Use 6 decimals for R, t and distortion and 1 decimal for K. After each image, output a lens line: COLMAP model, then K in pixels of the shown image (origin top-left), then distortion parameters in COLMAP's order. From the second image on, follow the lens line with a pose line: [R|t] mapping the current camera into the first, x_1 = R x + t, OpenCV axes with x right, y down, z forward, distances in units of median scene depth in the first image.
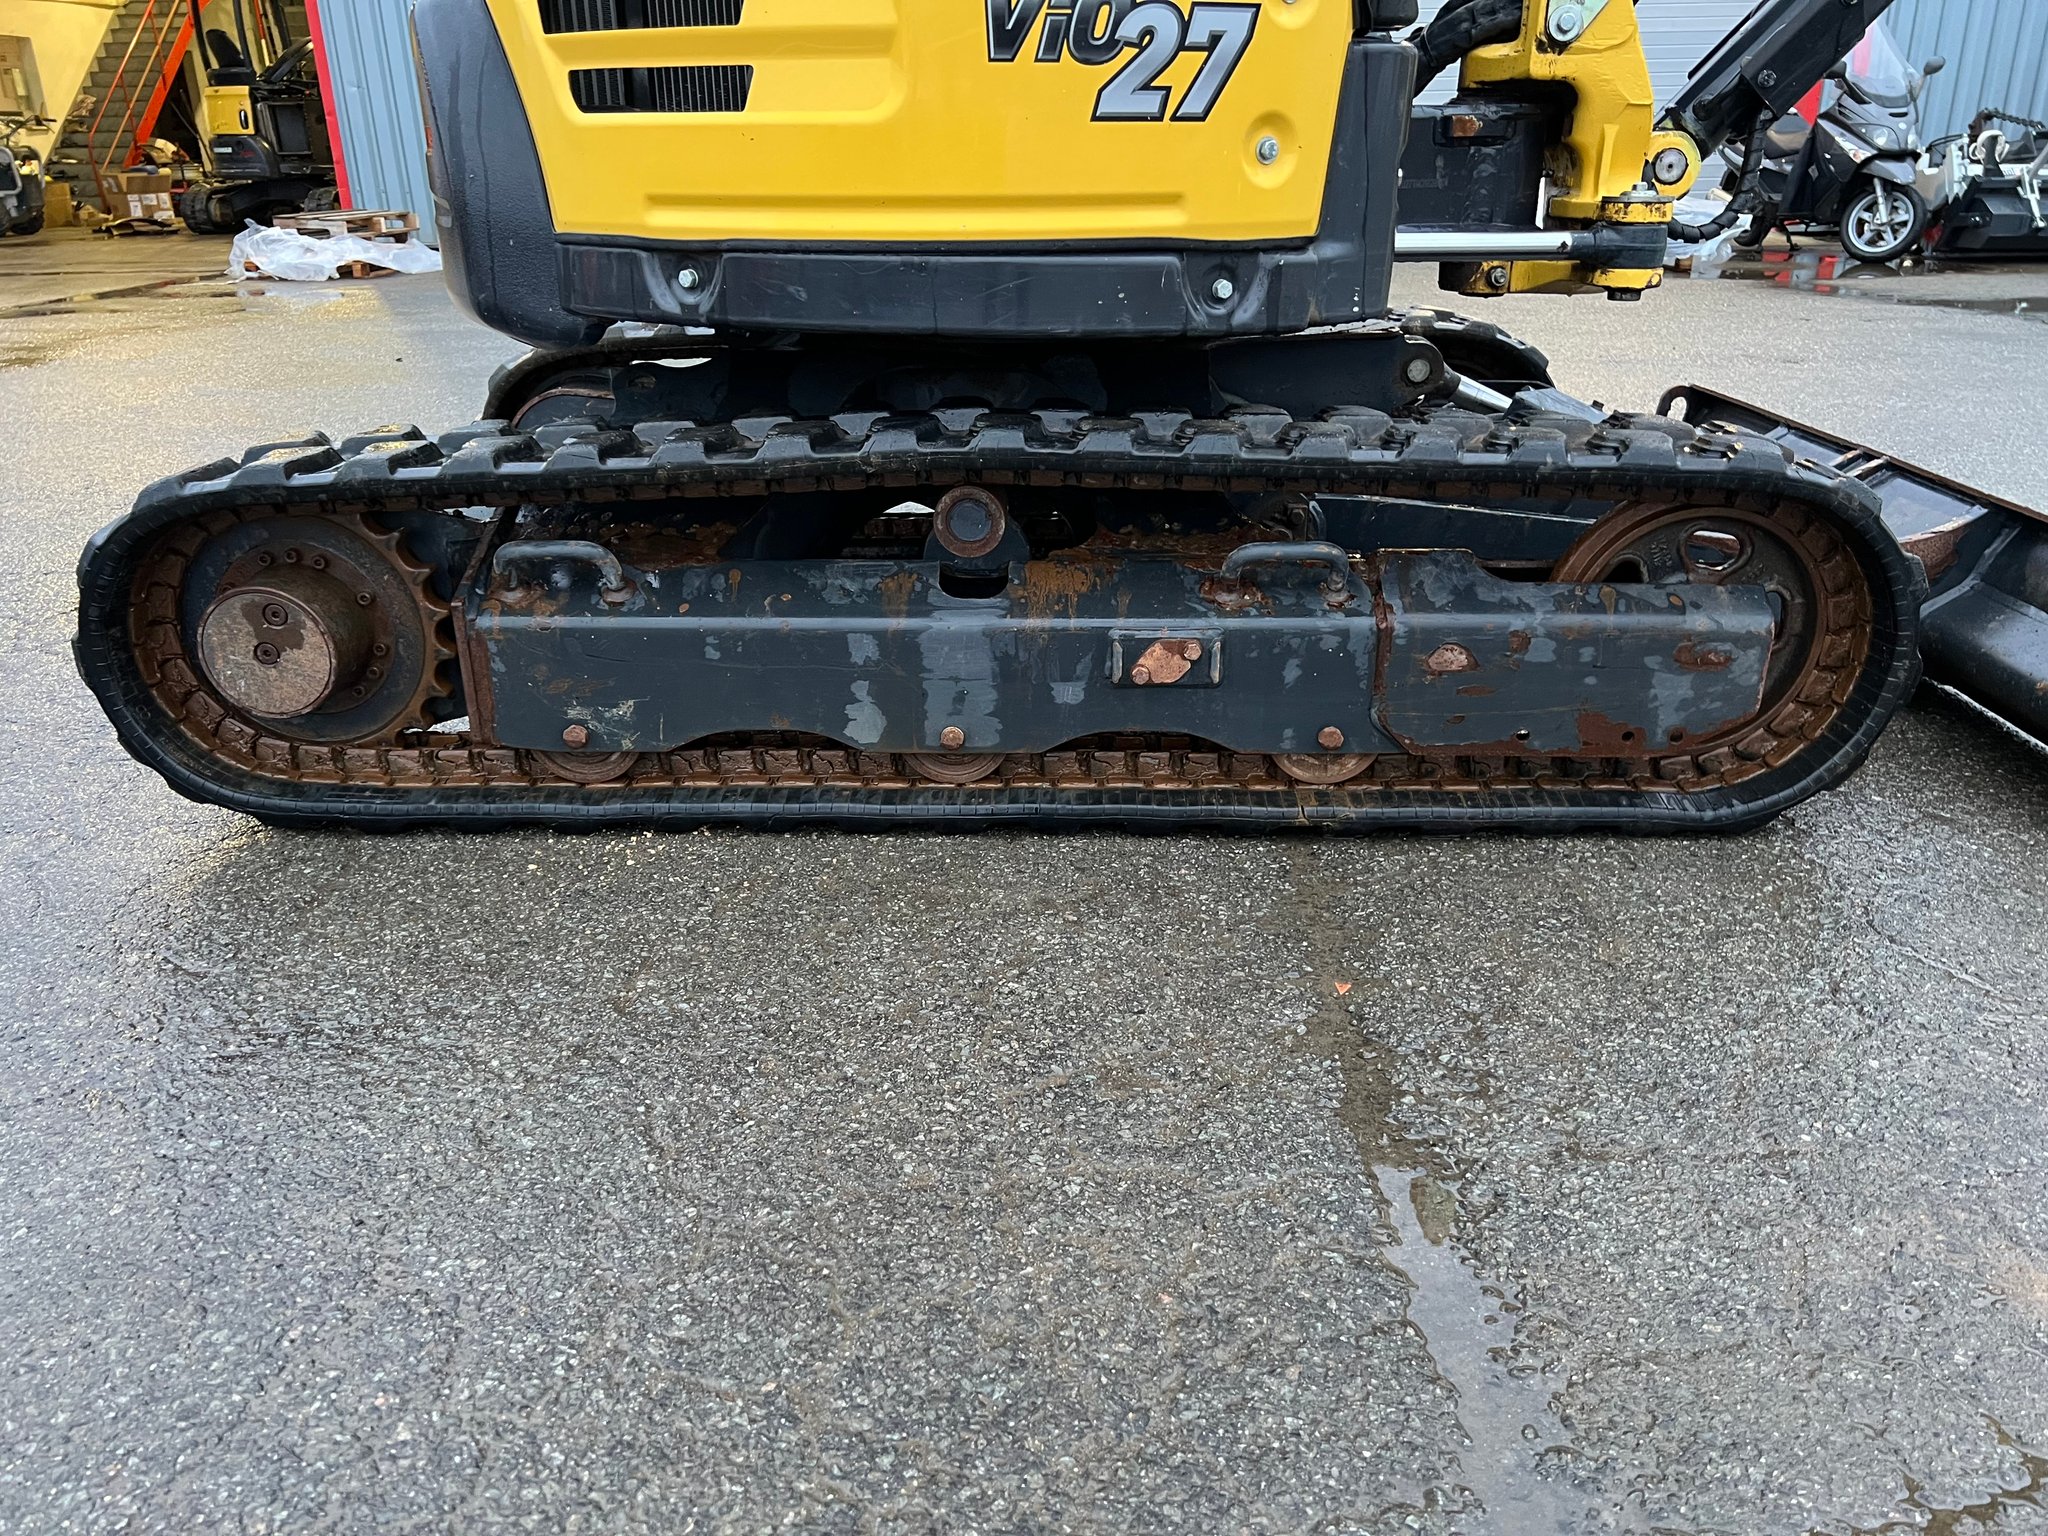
lens RADIAL K [[1531.1, 0, 1018.6], [0, 1531.1, 774.3], [0, 0, 1]] dist [0.059691, -0.073197]
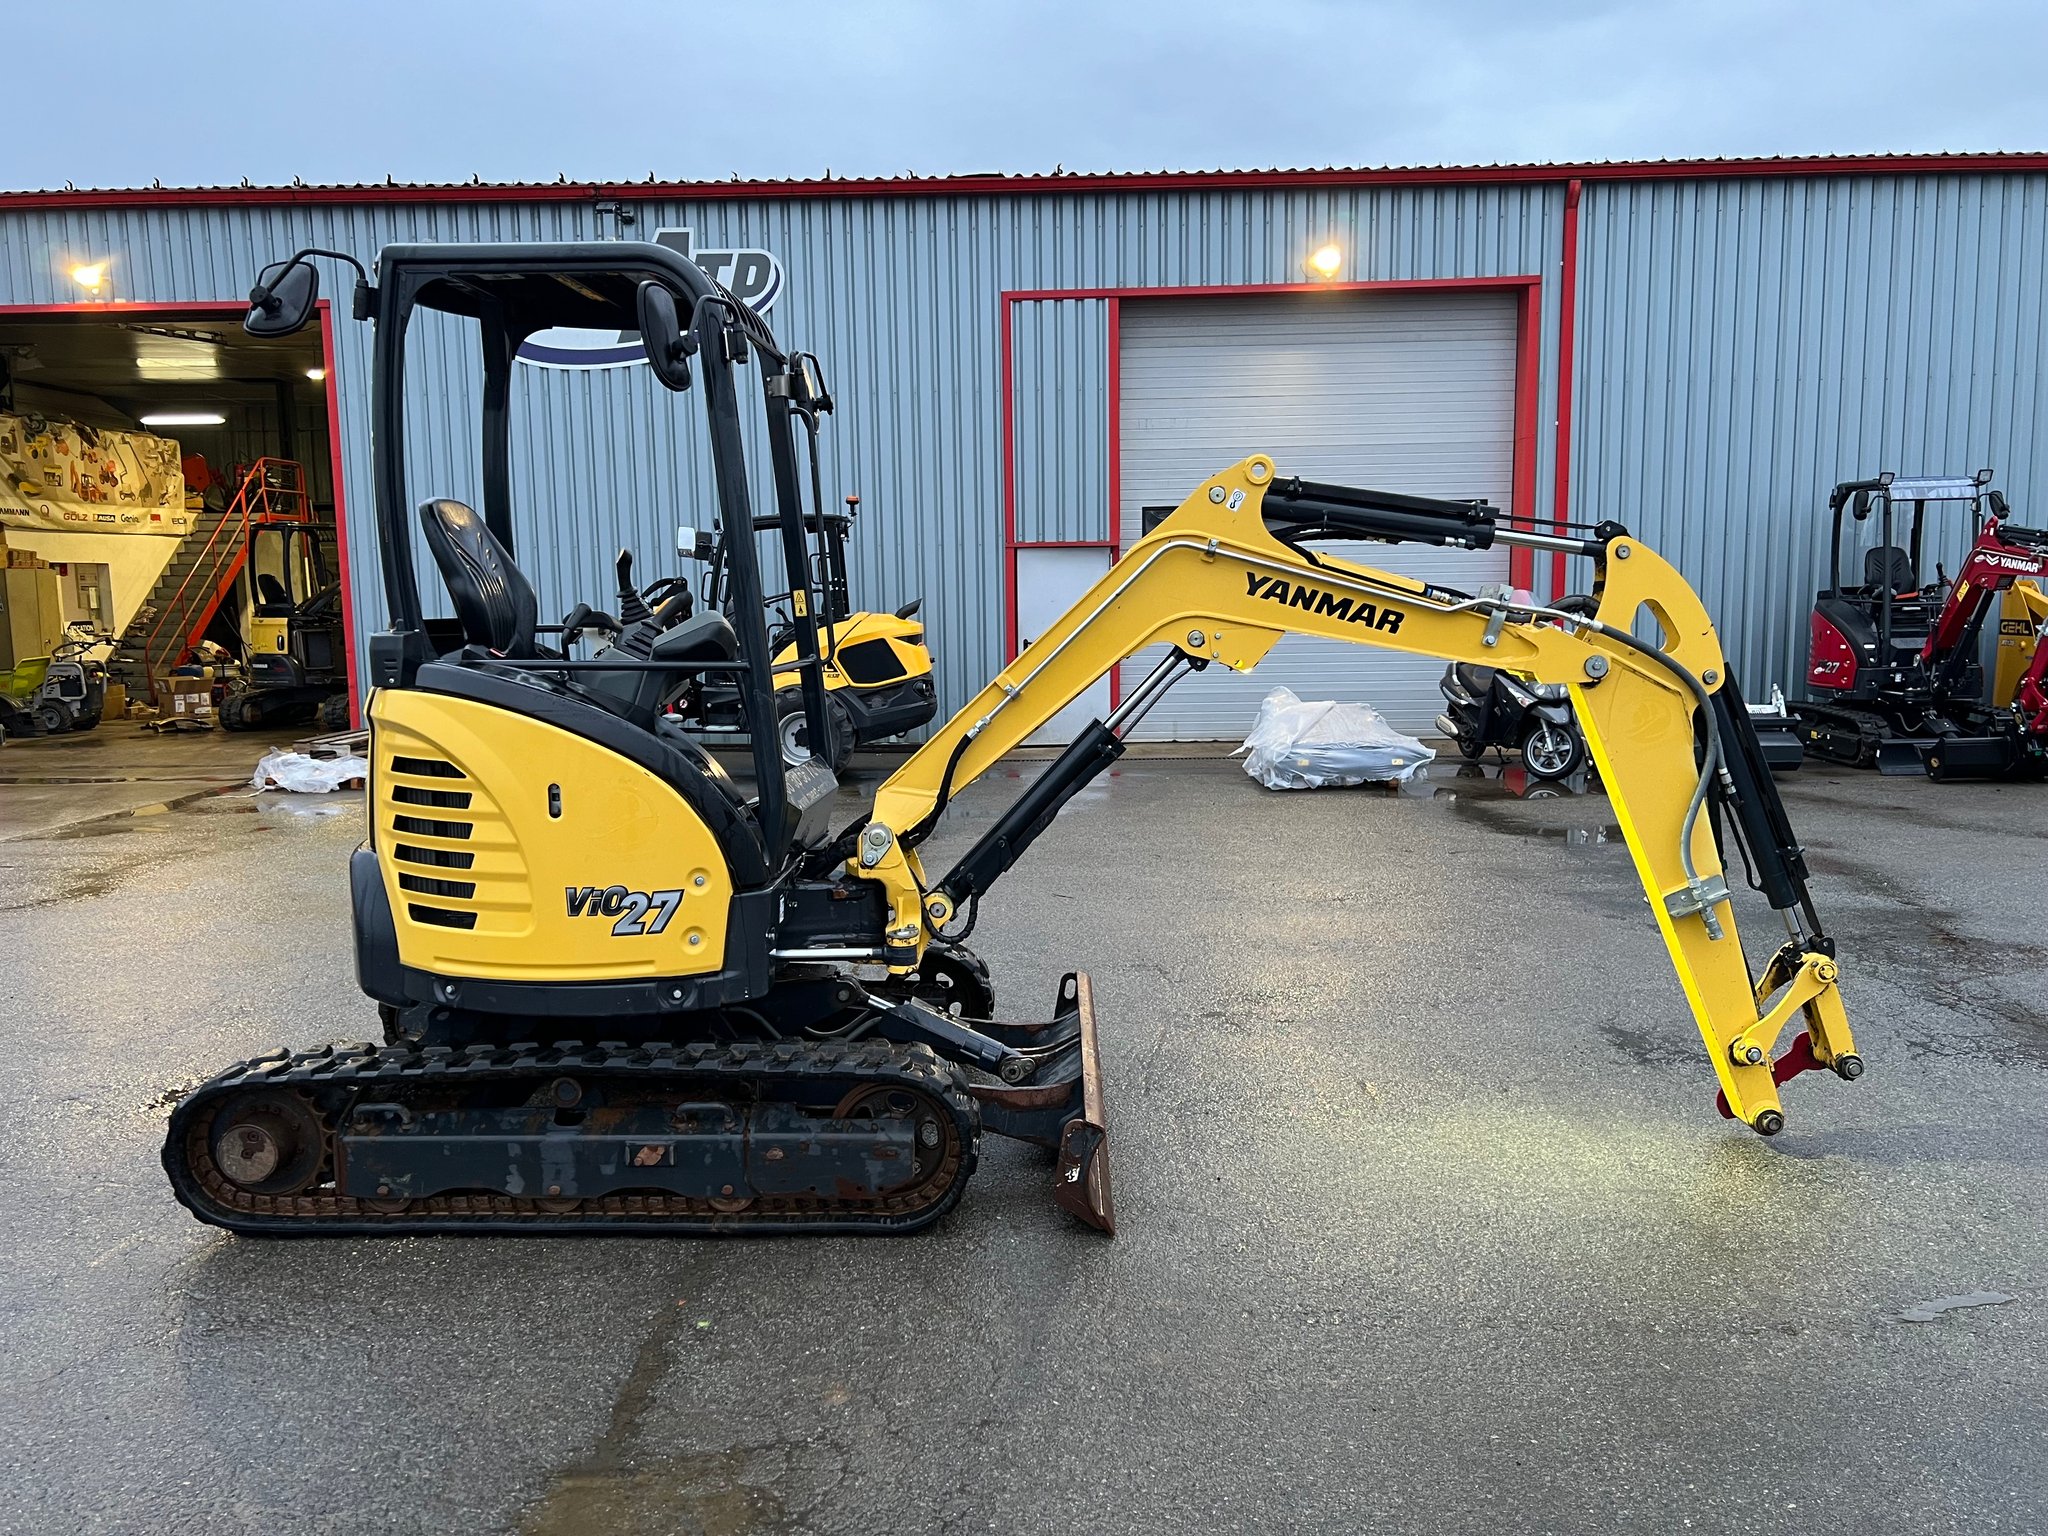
lens RADIAL K [[1533.0, 0, 1018.2], [0, 1533.0, 772.3], [0, 0, 1]] dist [0.052583, -0.054587]
pose [[0.999967, 0.001425, 0.007961, 0.612739], [0.000709, 0.965142, -0.261726, -0.023534], [-0.008056, 0.261723, 0.965109, -1.321510]]
